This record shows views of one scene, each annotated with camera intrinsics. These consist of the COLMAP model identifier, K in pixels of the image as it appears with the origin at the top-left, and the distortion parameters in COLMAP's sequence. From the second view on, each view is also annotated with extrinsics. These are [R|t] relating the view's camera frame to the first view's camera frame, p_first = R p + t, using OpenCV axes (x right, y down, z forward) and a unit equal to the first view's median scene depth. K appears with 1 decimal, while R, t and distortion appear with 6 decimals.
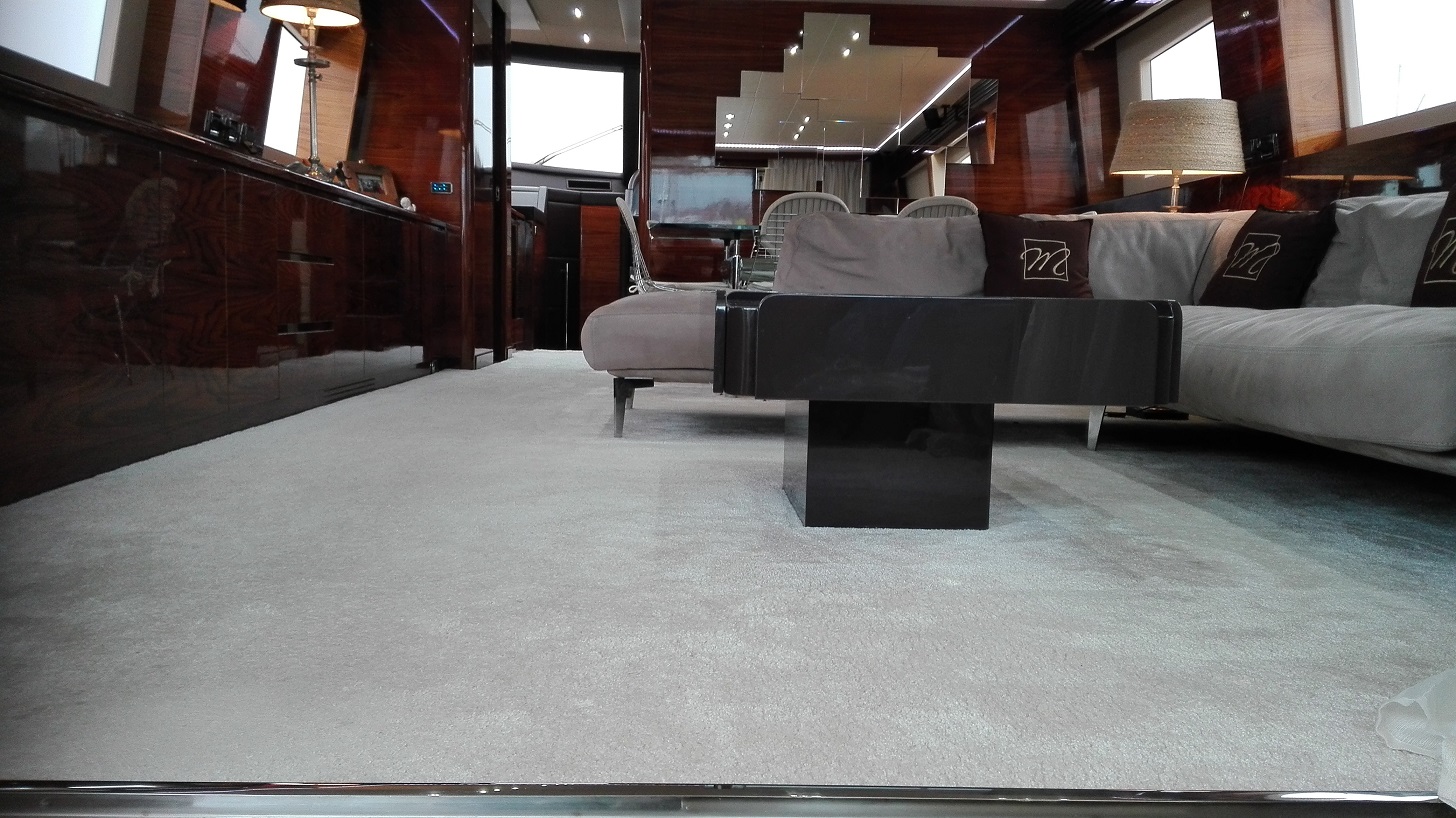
lens RADIAL K [[1203.0, 0, 725.5], [0, 1203.0, 417.4], [0, 0, 1]] dist [0.040628, -0.044873]
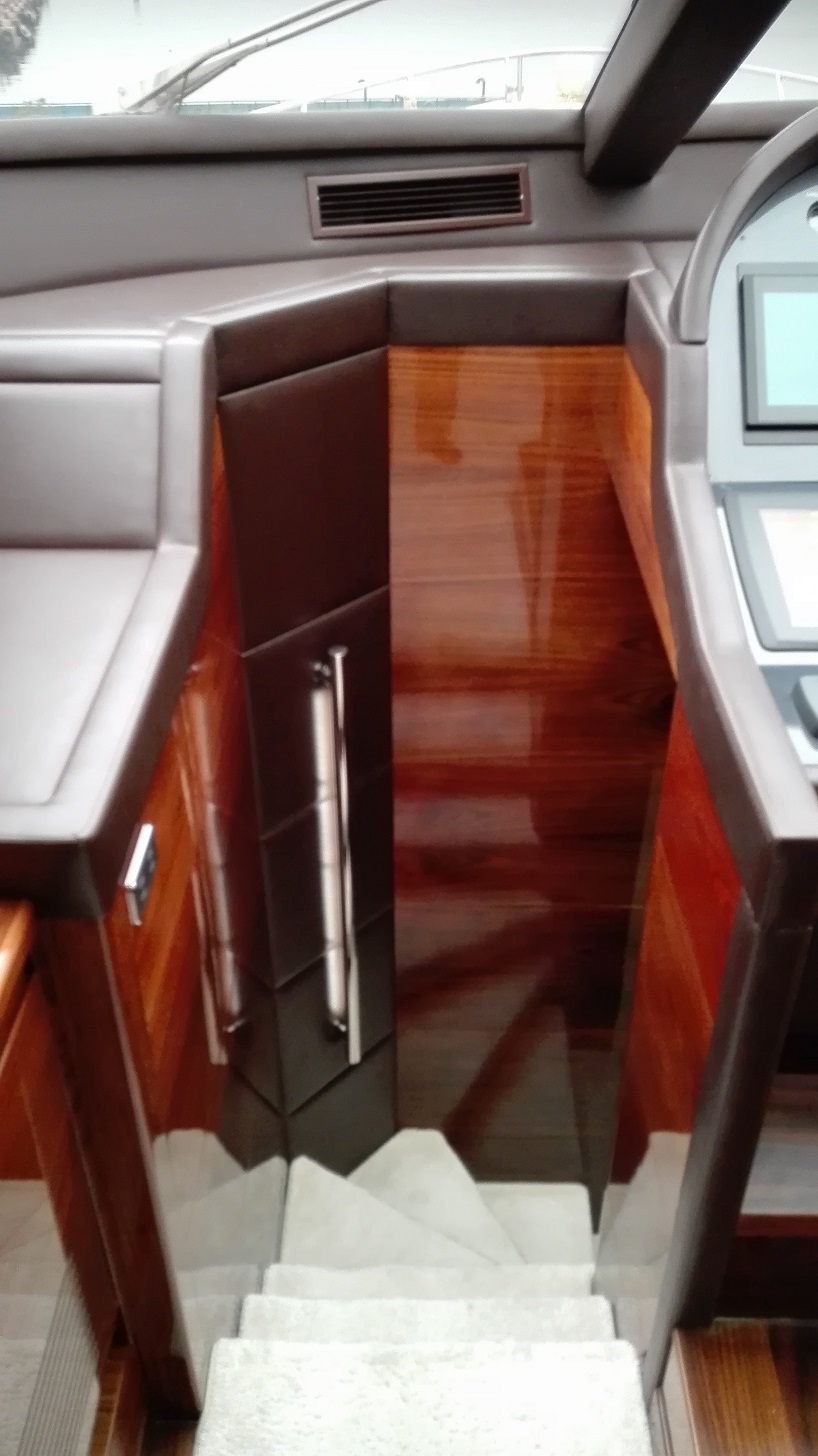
lens RADIAL K [[1203.0, 0, 402.5], [0, 1203.0, 727.5], [0, 0, 1]] dist [0.040628, -0.044873]
pose [[0.997219, 0.012044, -0.073553, -0.233853], [0.026117, 0.867823, 0.496186, -0.505709], [0.069807, -0.496727, 0.865095, 1.827435]]
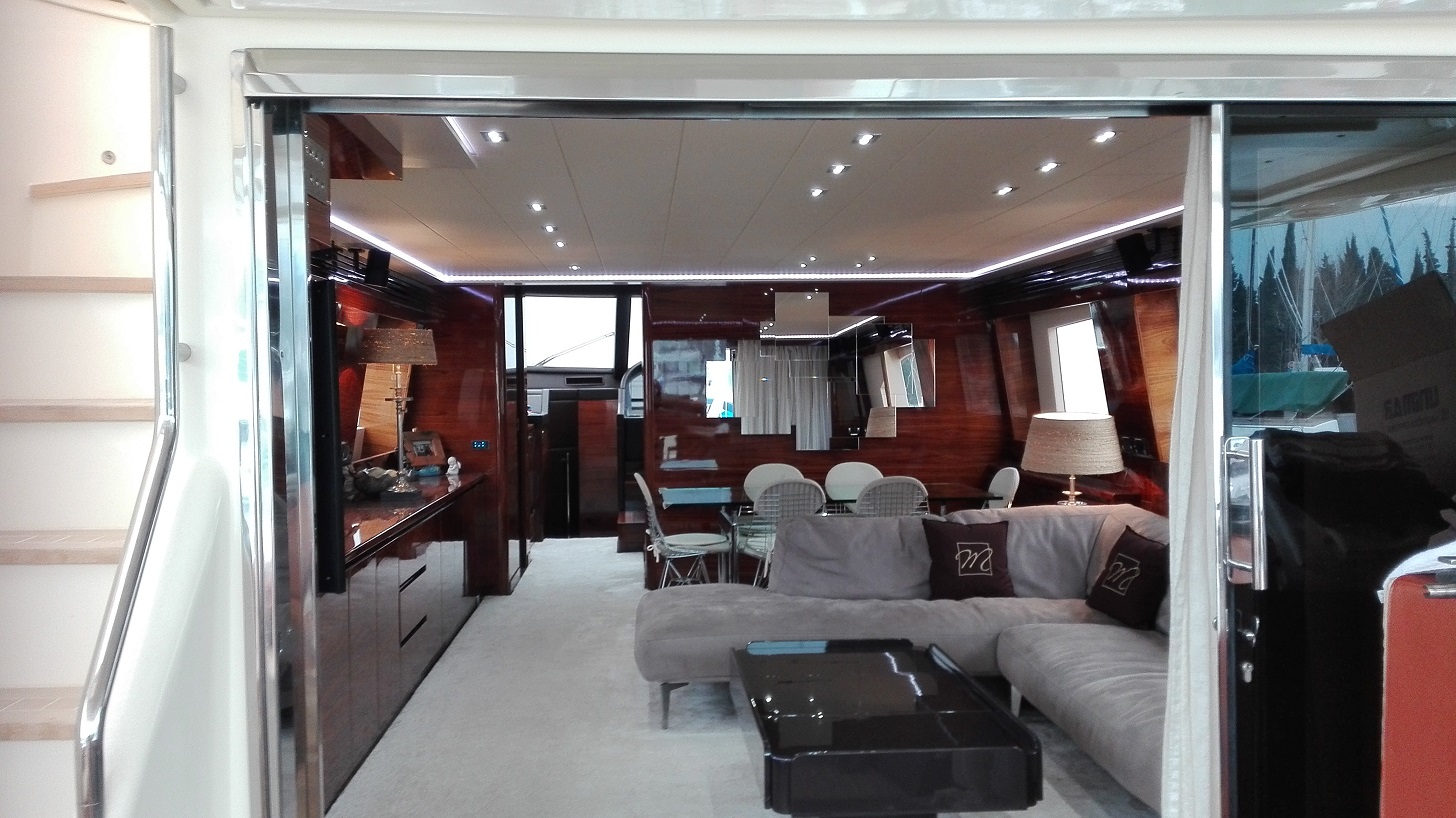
lens RADIAL K [[1203.0, 0, 730.7], [0, 1203.0, 408.8], [0, 0, 1]] dist [0.040628, -0.044873]
pose [[0.998752, -0.032130, 0.038232, -0.046042], [0.034505, 0.997406, -0.063177, -0.210650], [-0.036103, 0.064417, 0.997270, -0.309221]]
